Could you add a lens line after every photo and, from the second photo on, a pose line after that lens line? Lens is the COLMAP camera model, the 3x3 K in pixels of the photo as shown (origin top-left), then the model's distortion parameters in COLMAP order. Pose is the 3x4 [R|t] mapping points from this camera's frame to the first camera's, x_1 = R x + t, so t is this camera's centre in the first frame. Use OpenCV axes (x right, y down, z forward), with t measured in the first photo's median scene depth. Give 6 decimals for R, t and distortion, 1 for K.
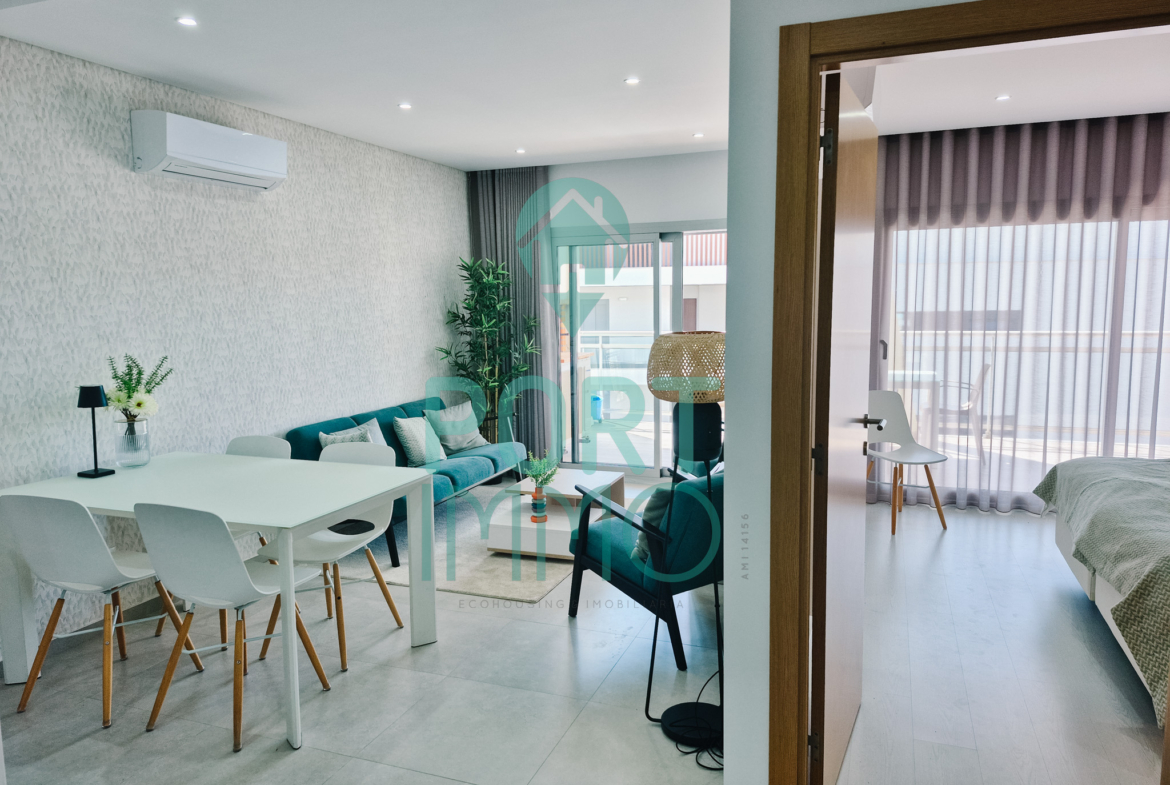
lens RADIAL K [[801.8, 0, 579.7], [0, 801.8, 396.4], [0, 0, 1]] dist [0.063908, -0.067381]
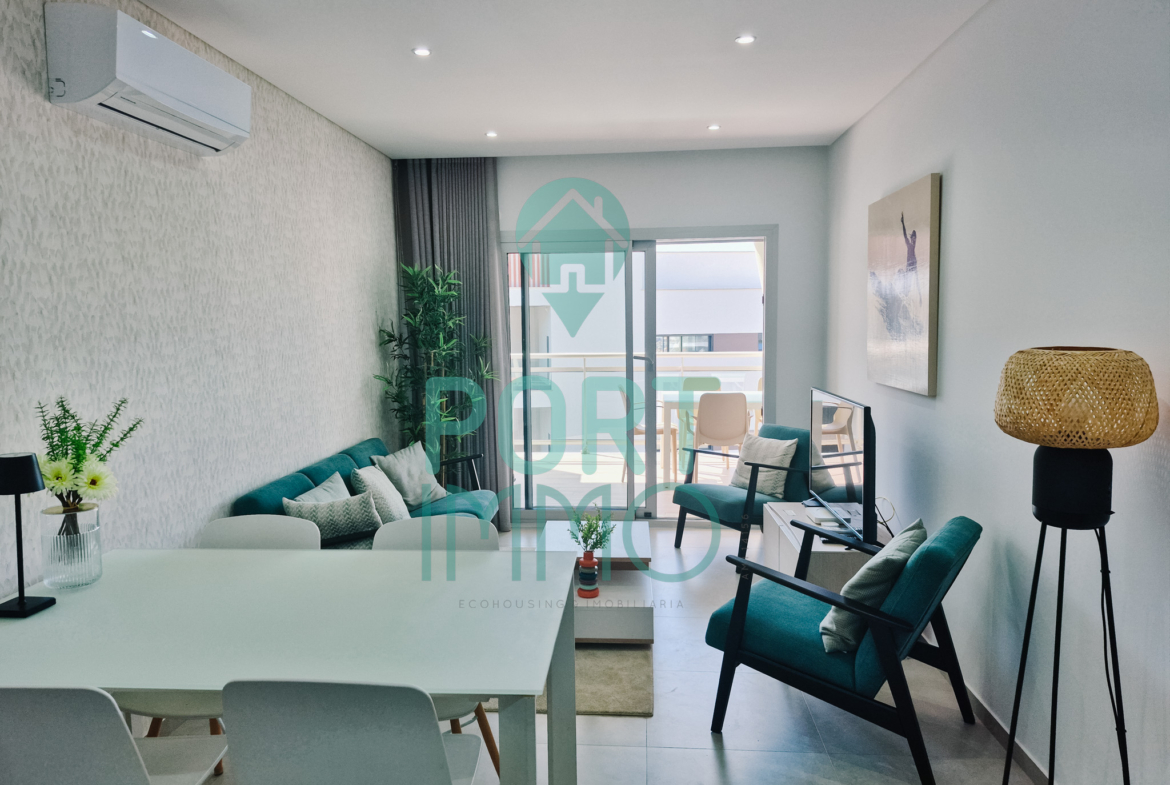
lens RADIAL K [[801.8, 0, 582.7], [0, 801.8, 392.1], [0, 0, 1]] dist [0.063908, -0.067381]
pose [[0.958797, -0.023319, 0.283133, -0.296376], [0.032664, 0.999065, -0.028331, -0.022139], [-0.282208, 0.036412, 0.958662, 0.263872]]
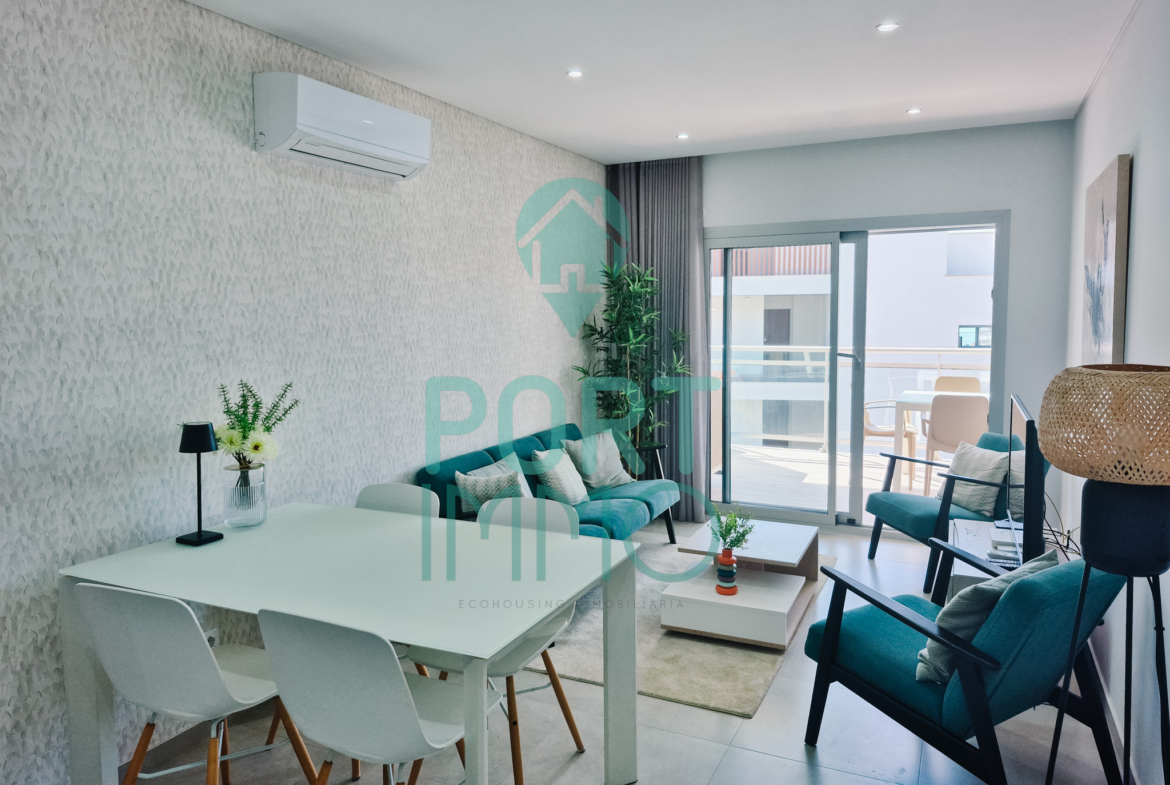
lens RADIAL K [[801.8, 0, 587.4], [0, 801.8, 378.1], [0, 0, 1]] dist [0.063908, -0.067381]
pose [[0.997018, 0.012265, -0.076182, -0.140238], [-0.014901, 0.999306, -0.034132, -0.027511], [0.075711, 0.035165, 0.996510, 0.210432]]
